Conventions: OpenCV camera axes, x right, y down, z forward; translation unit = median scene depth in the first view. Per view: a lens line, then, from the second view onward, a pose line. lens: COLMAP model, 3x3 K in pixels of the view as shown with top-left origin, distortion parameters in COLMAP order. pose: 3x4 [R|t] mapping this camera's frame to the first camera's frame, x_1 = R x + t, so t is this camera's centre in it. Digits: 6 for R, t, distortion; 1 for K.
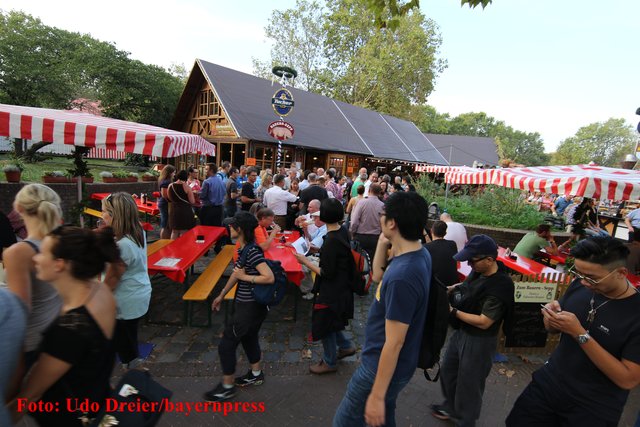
lens RADIAL K [[318.3, 0, 322.4], [0, 318.3, 217.0], [0, 0, 1]] dist [-0.000081, -0.005075]
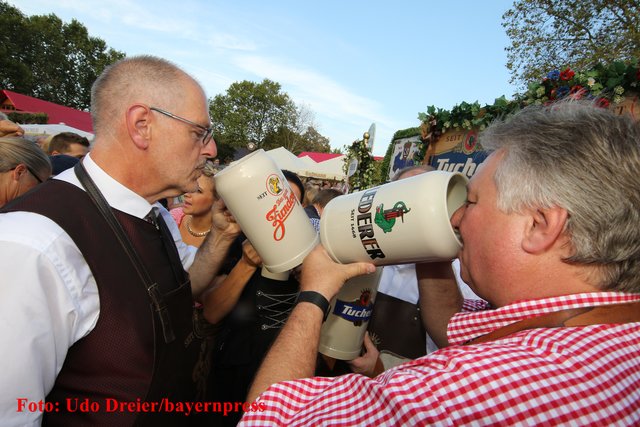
lens RADIAL K [[318.3, 0, 322.4], [0, 318.3, 217.0], [0, 0, 1]] dist [-0.000081, -0.005075]
pose [[0.600735, -0.080469, 0.795388, 0.302188], [0.044144, 0.996742, 0.067498, -0.028975], [-0.798228, -0.005437, 0.602330, 0.361798]]
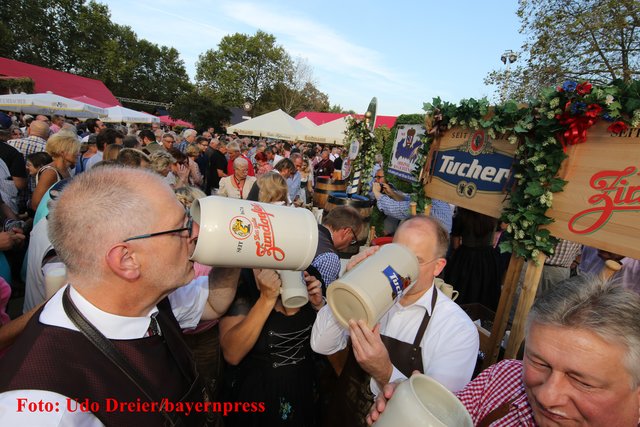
lens RADIAL K [[318.3, 0, 322.4], [0, 318.3, 217.0], [0, 0, 1]] dist [-0.000081, -0.005075]
pose [[0.599252, -0.193960, 0.776709, 0.302696], [0.065194, 0.978807, 0.194129, -0.032432], [-0.797901, -0.065695, 0.599197, 0.362132]]
